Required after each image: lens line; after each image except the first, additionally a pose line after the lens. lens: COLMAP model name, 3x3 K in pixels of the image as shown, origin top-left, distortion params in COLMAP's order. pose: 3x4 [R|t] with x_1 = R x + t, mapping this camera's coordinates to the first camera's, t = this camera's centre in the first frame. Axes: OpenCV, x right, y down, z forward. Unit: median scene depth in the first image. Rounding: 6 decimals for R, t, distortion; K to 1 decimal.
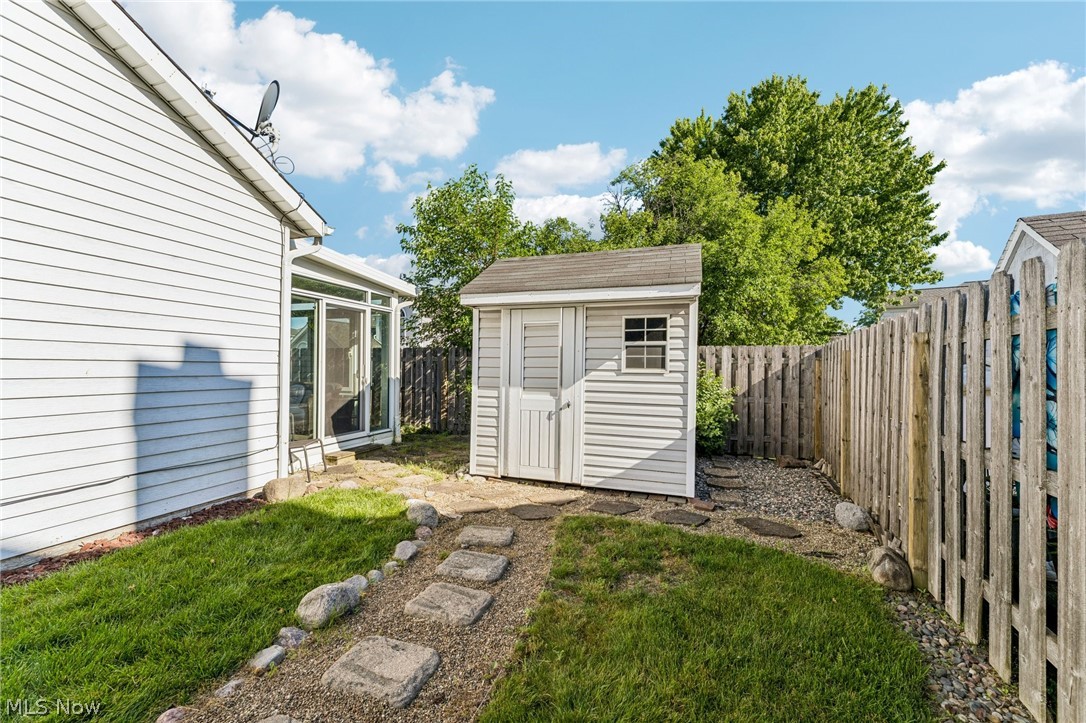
lens RADIAL K [[445.9, 0, 543.0], [0, 445.9, 361.5], [0, 0, 1]] dist [0.000939, 0.000134]
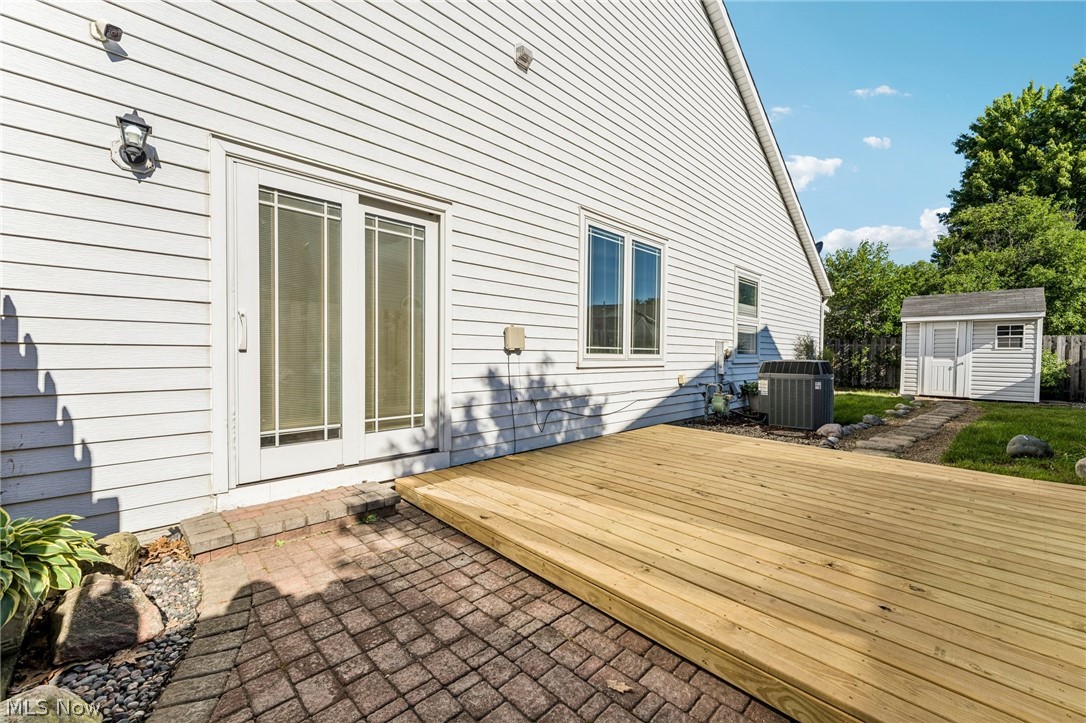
lens RADIAL K [[432.8, 0, 543.0], [0, 432.8, 361.5], [0, 0, 1]] dist [-0.000377, -0.000165]
pose [[0.882851, 0.004019, -0.469637, -0.855522], [0.006411, 0.999767, 0.020609, 0.027095], [0.469610, -0.021205, 0.882619, -2.123106]]
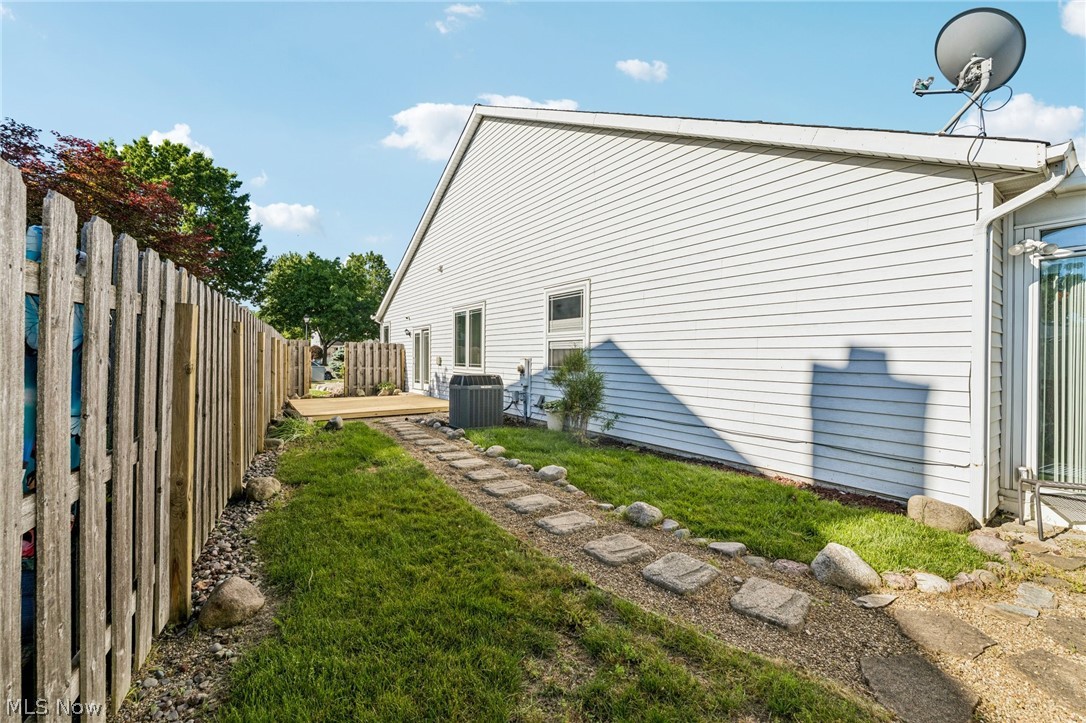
lens RADIAL K [[445.9, 0, 543.0], [0, 445.9, 361.5], [0, 0, 1]] dist [0.000939, 0.000134]
pose [[-0.609468, -0.014432, -0.792679, 0.515296], [-0.011341, 0.999891, -0.009485, 0.019846], [0.792729, 0.003209, -0.609565, 0.902896]]
